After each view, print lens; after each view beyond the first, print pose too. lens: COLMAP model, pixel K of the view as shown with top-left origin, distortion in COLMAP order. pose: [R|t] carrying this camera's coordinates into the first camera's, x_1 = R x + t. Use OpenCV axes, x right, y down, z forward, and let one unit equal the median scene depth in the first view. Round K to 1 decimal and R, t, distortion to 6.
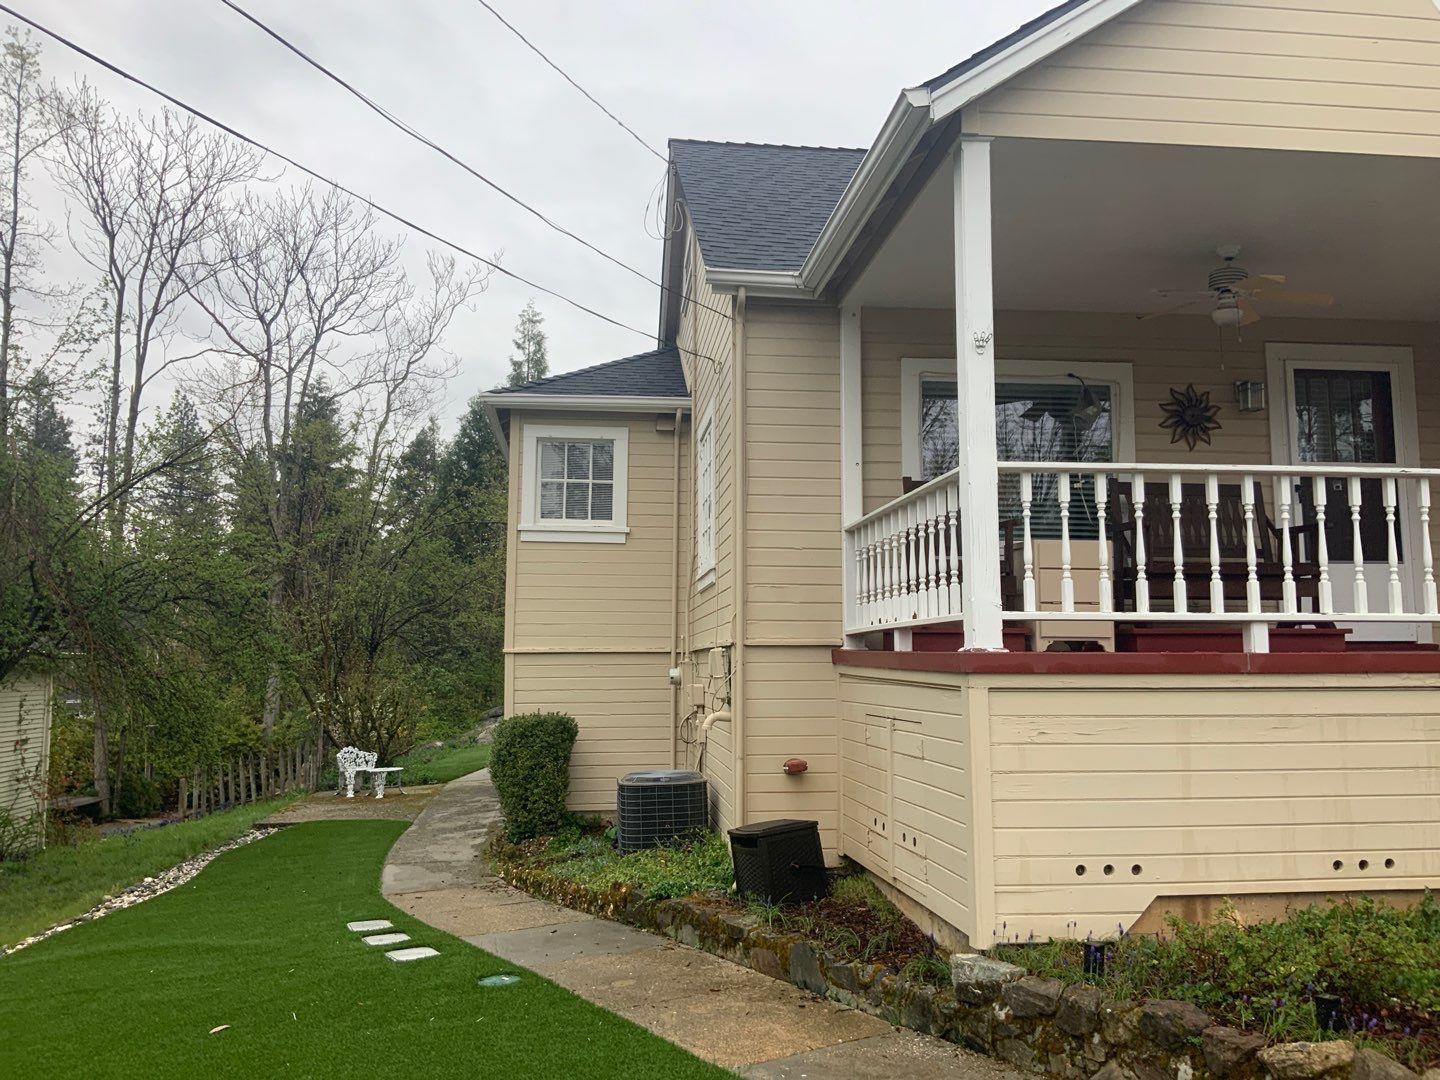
lens RADIAL K [[1191.5, 0, 711.8], [0, 1191.5, 540.2], [0, 0, 1]] dist [0.110139, -0.223136]
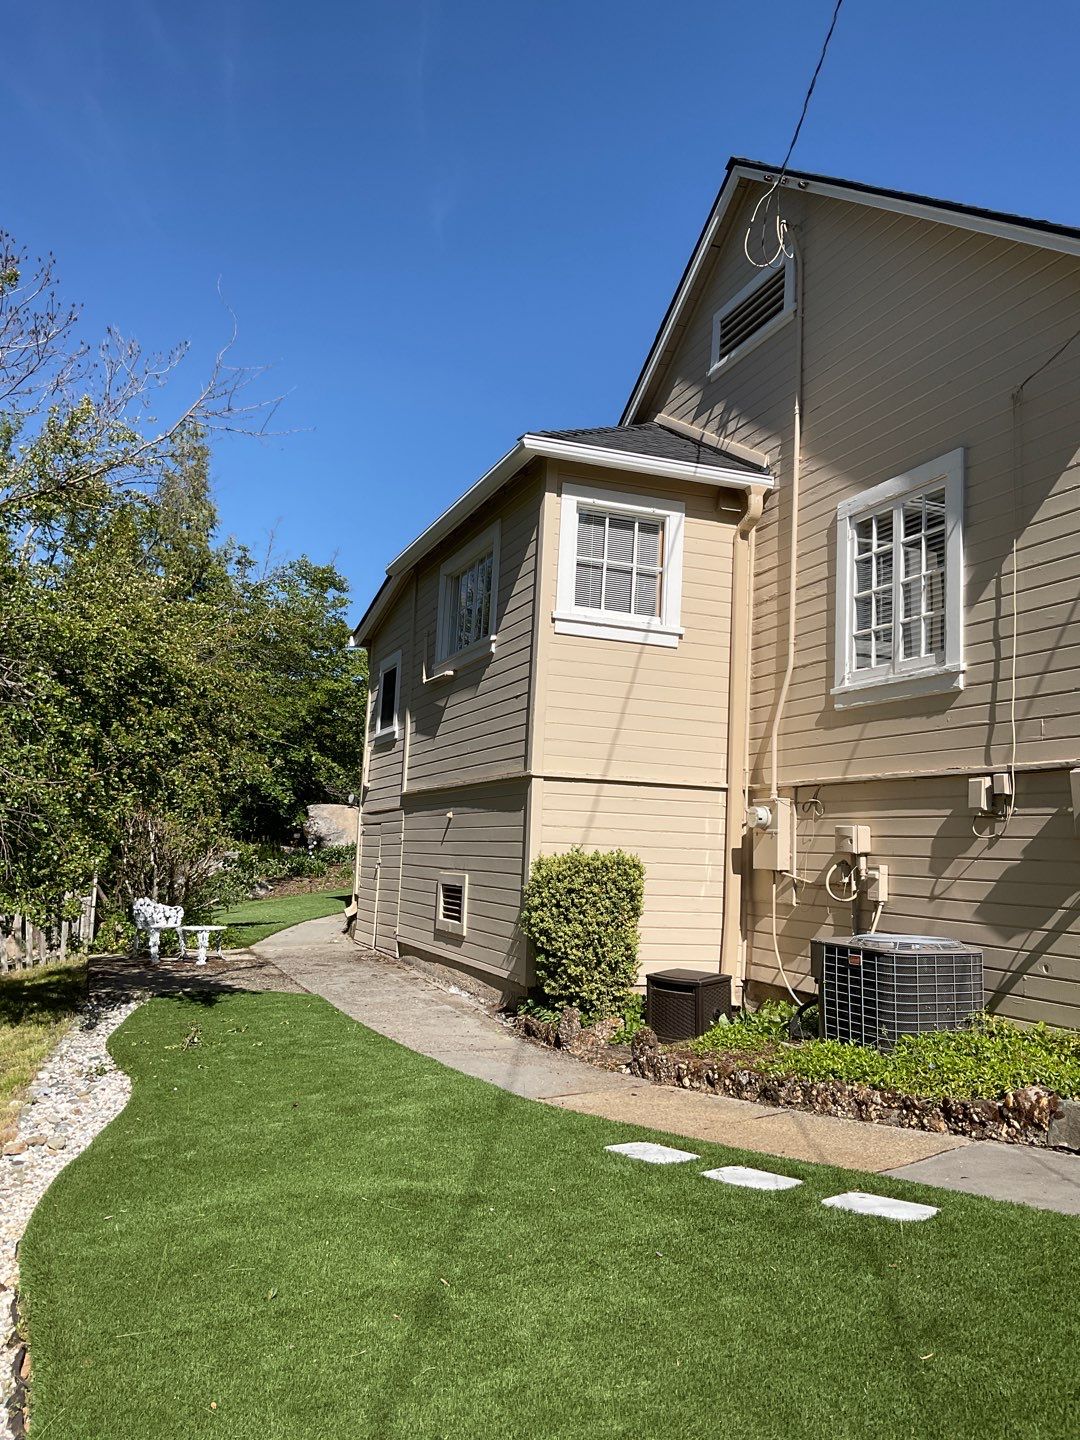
lens RADIAL K [[1191.5, 0, 540.0], [0, 1191.5, 720.0], [0, 0, 1]] dist [0.110139, -0.223136]
pose [[0.970562, 0.072814, 0.229579, -0.334791], [-0.071977, 0.997334, -0.012031, 0.065795], [-0.229843, -0.004847, 0.973216, 0.246949]]
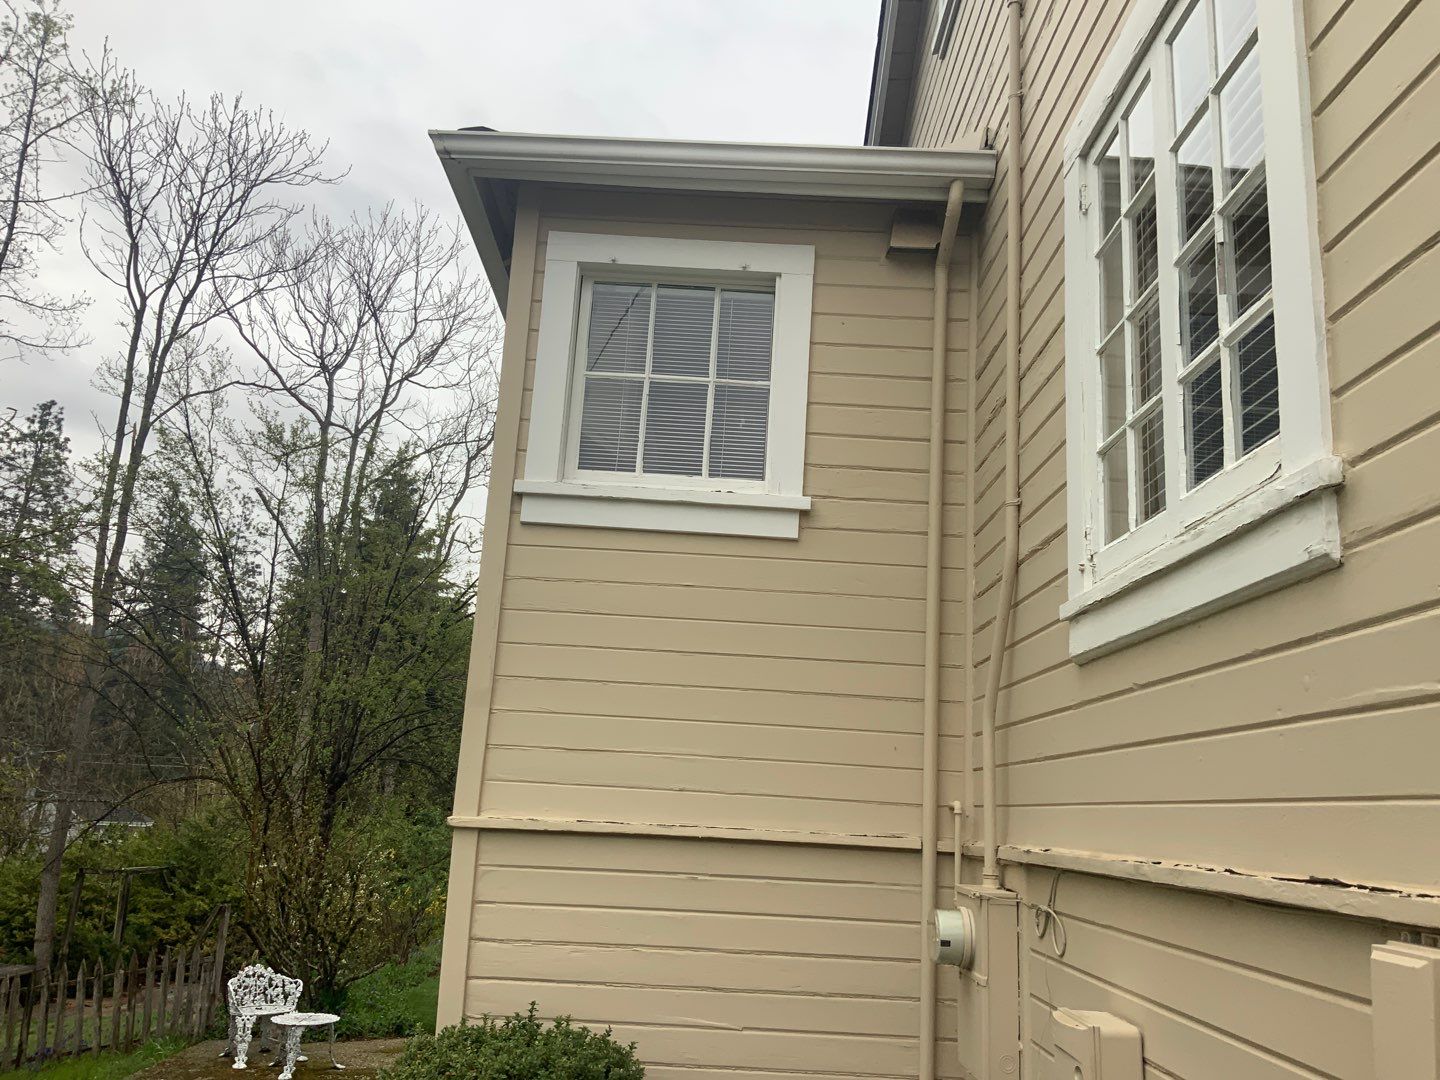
lens RADIAL K [[1191.5, 0, 711.8], [0, 1191.5, 540.2], [0, 0, 1]] dist [0.110139, -0.223136]
pose [[0.994209, 0.030034, -0.103186, -0.060102], [-0.041804, 0.992616, -0.113868, 0.045545], [0.099004, 0.117522, 0.988123, 0.622842]]
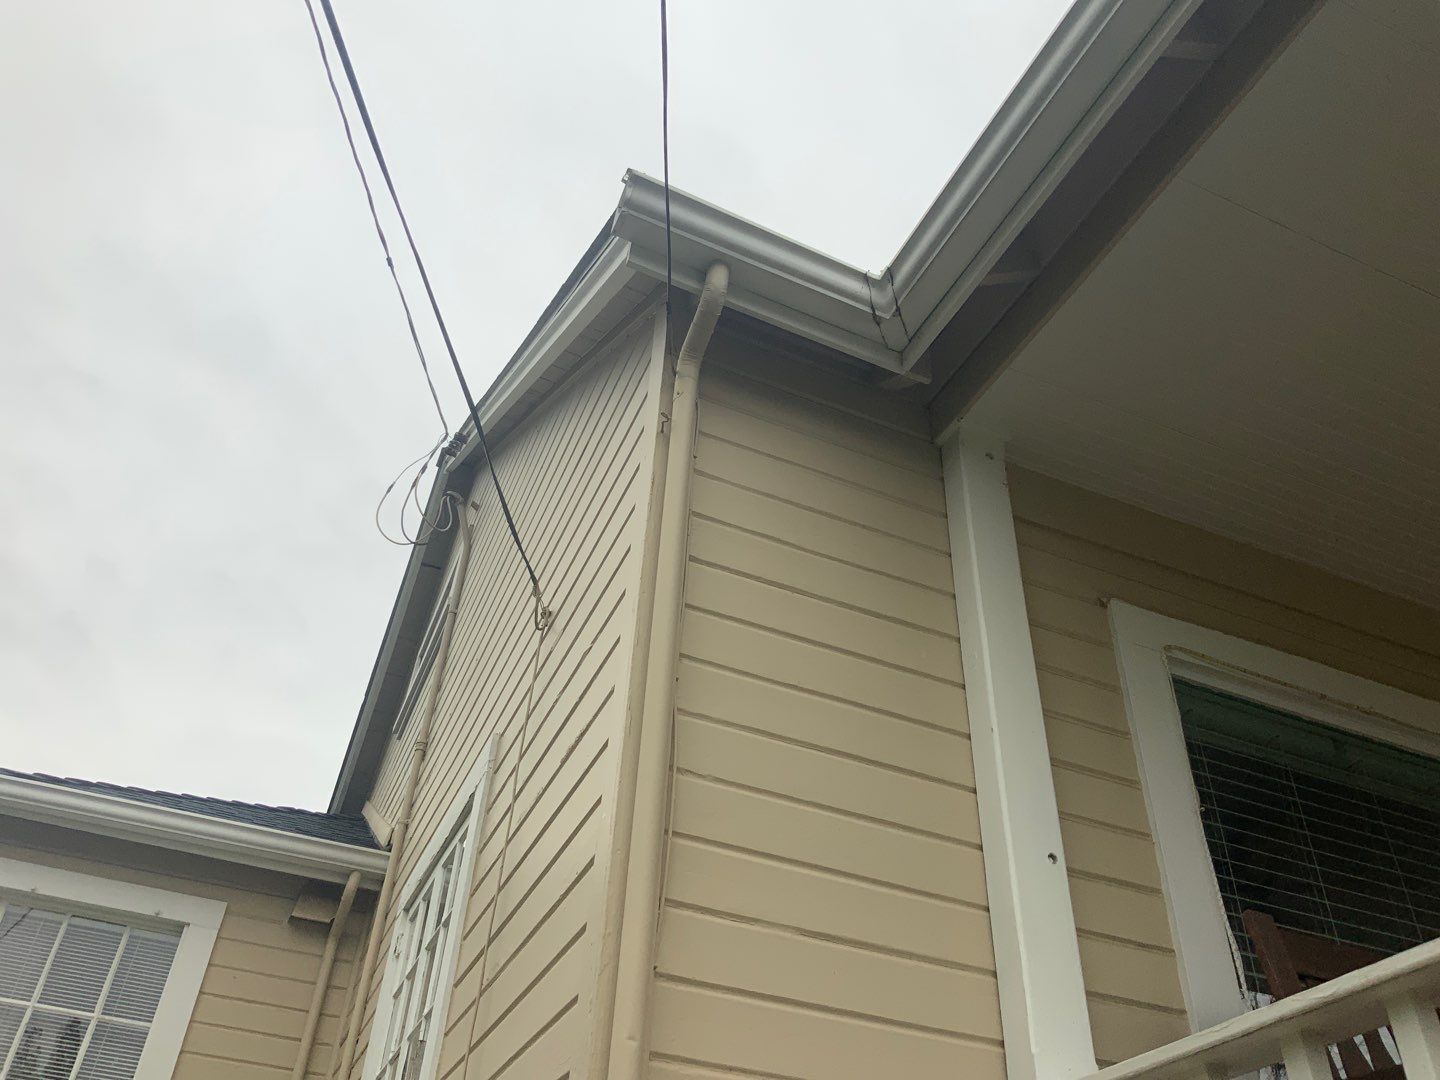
lens RADIAL K [[1191.5, 0, 711.8], [0, 1191.5, 540.2], [0, 0, 1]] dist [0.110139, -0.223136]
pose [[0.953423, 0.225716, 0.200091, -0.018416], [-0.083240, 0.834481, -0.544714, 0.023400], [-0.289923, 0.502687, 0.814402, 0.510537]]
